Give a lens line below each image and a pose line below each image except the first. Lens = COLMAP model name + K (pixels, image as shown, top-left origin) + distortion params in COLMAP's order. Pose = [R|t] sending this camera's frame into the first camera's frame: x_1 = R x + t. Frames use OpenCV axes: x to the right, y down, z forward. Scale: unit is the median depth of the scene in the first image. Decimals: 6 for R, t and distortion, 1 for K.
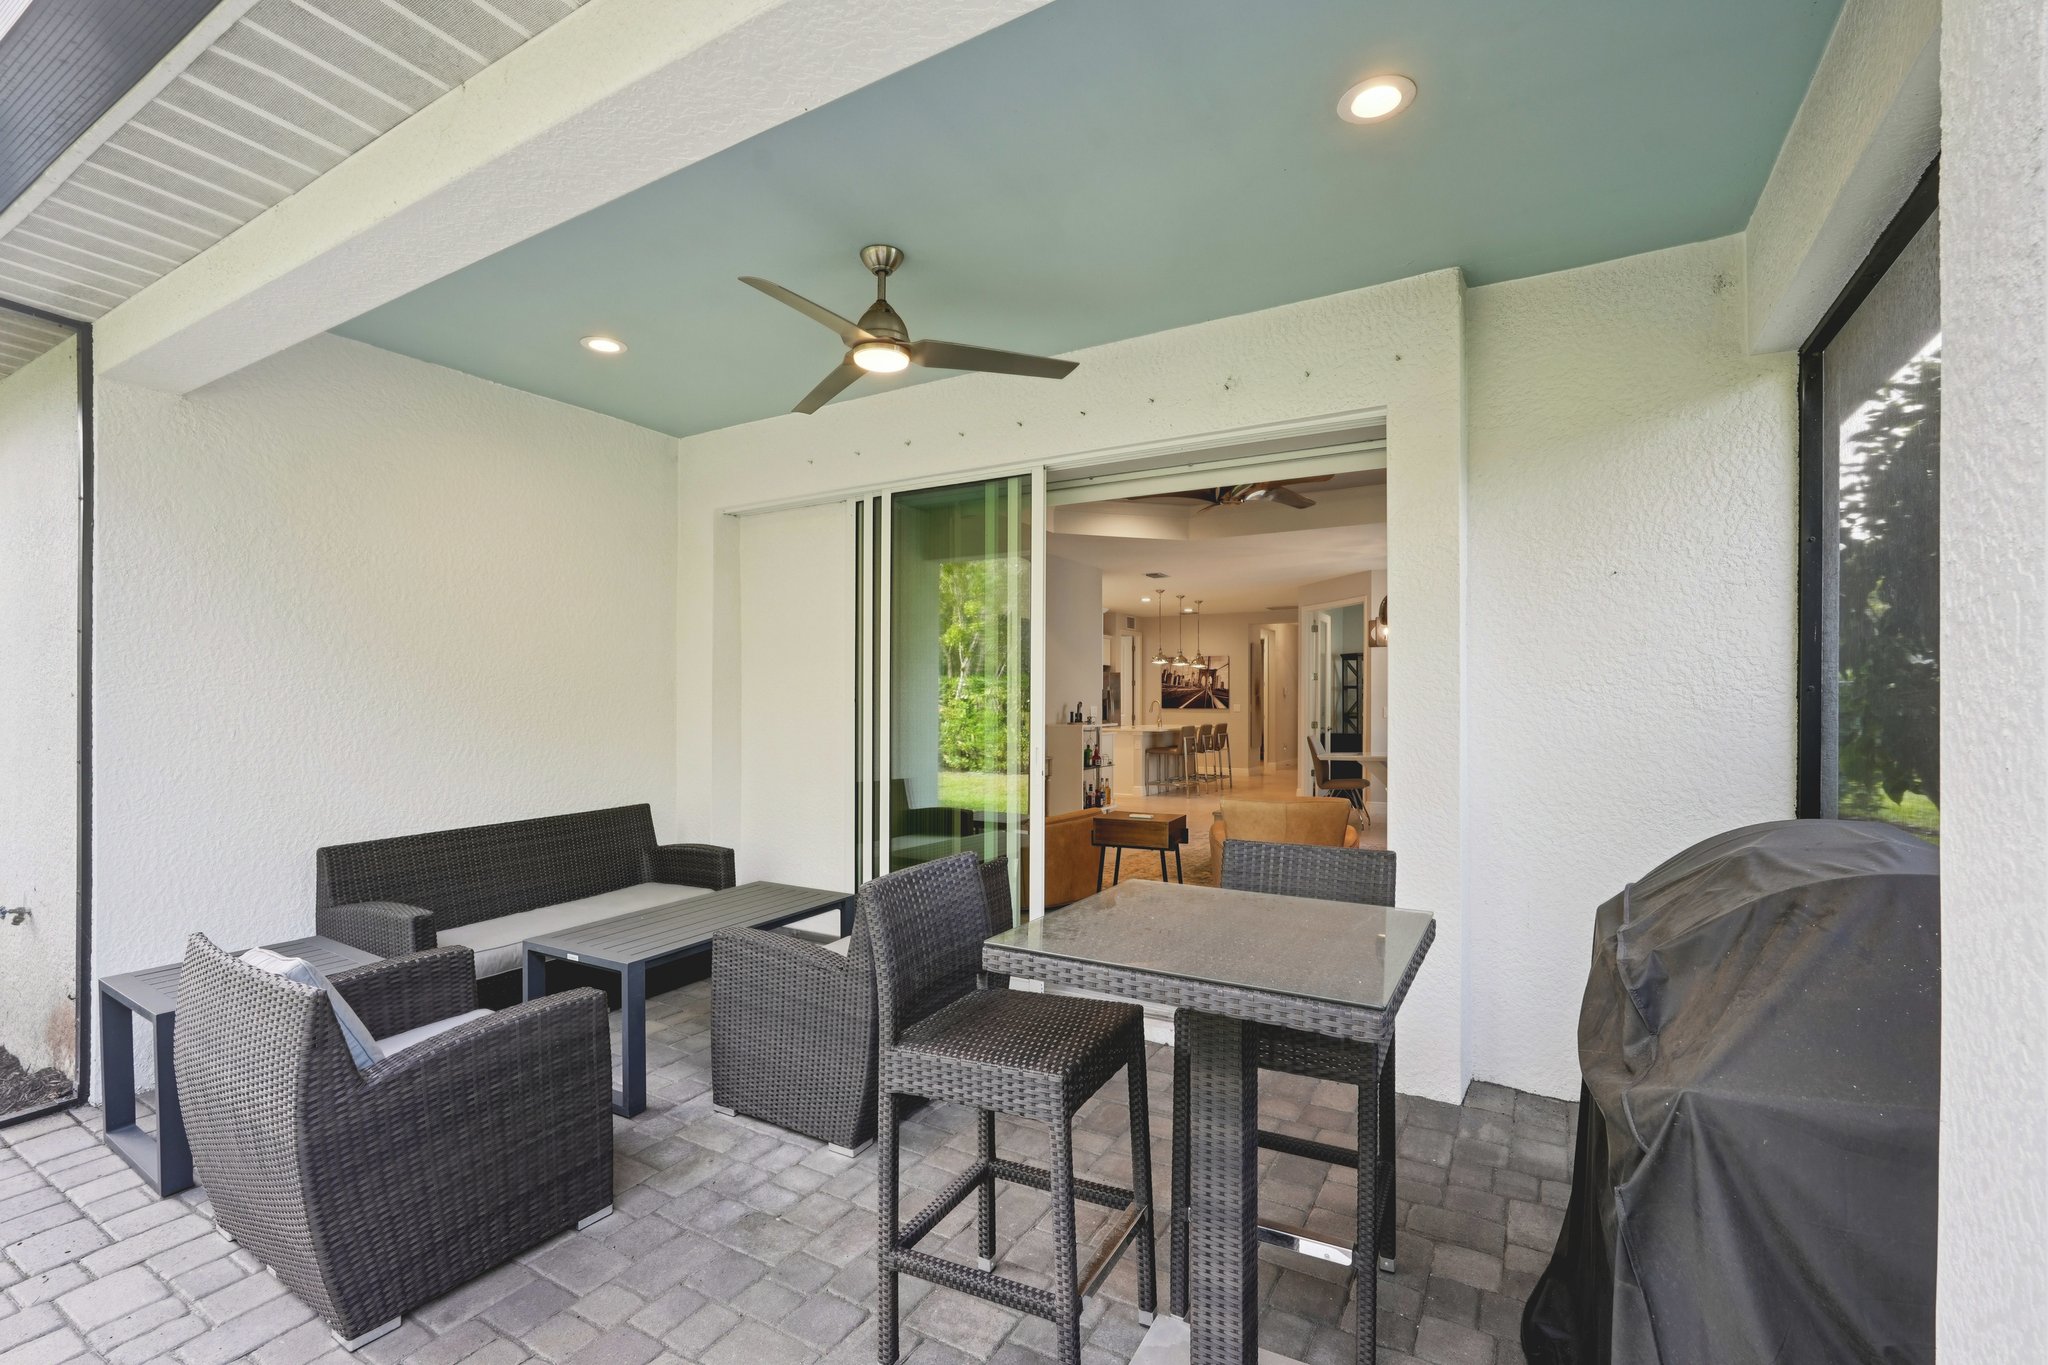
lens RADIAL K [[893.7, 0, 1020.0], [0, 893.7, 696.4], [0, 0, 1]] dist [-0.008397, 0.004359]
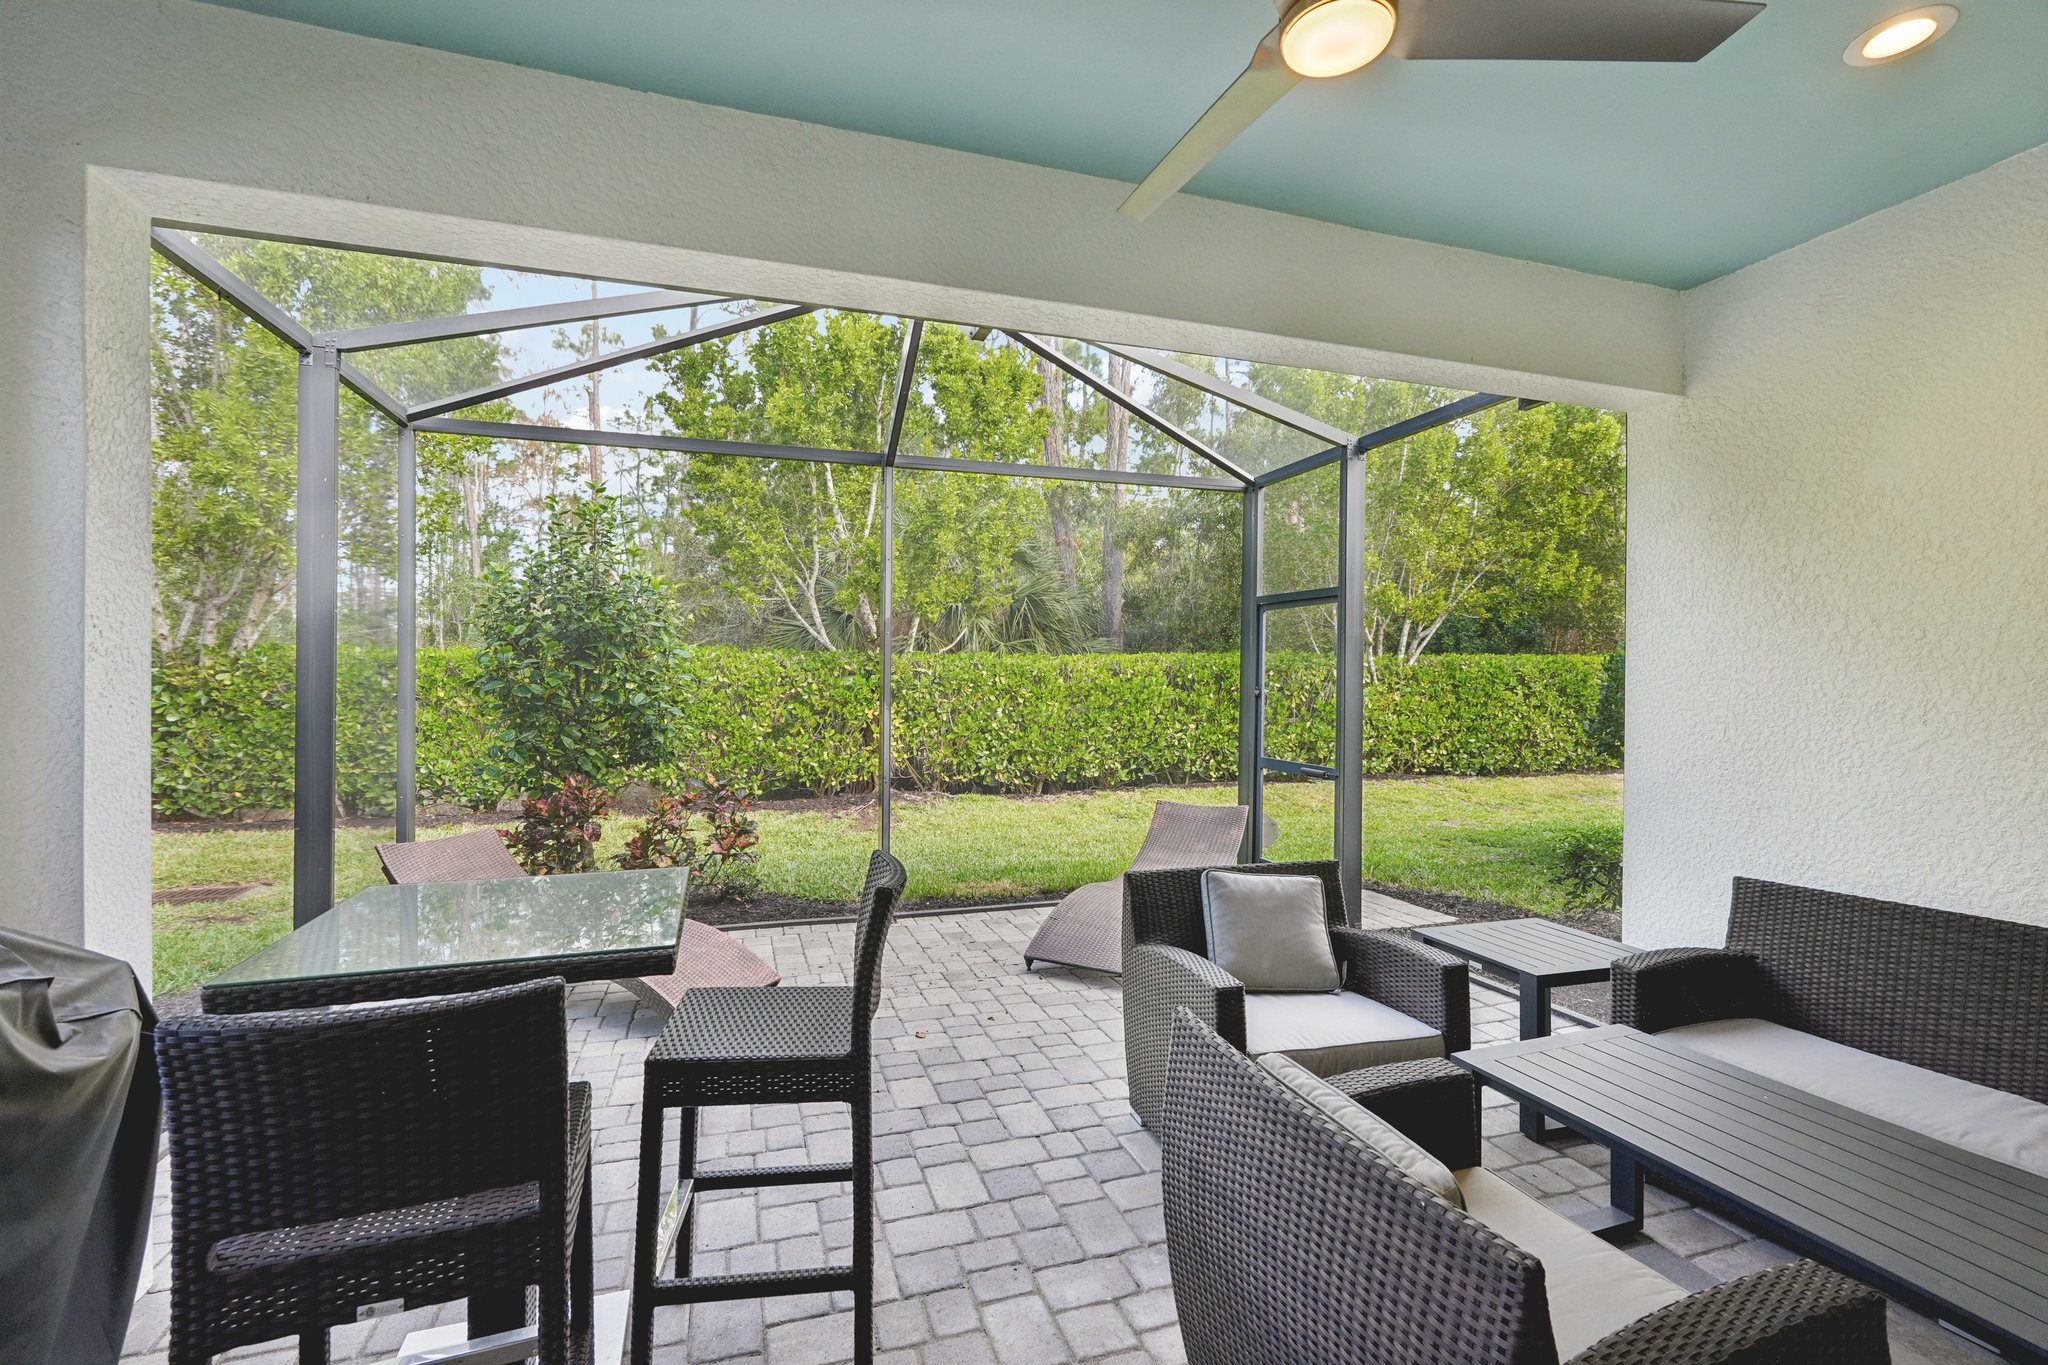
lens RADIAL K [[893.7, 0, 1018.9], [0, 893.7, 681.3], [0, 0, 1]] dist [-0.008397, 0.004359]
pose [[-0.665994, 0.000556, -0.745957, 0.292834], [0.000310, 1.000000, 0.000469, -0.011116], [0.745957, 0.000081, -0.665994, 1.001532]]
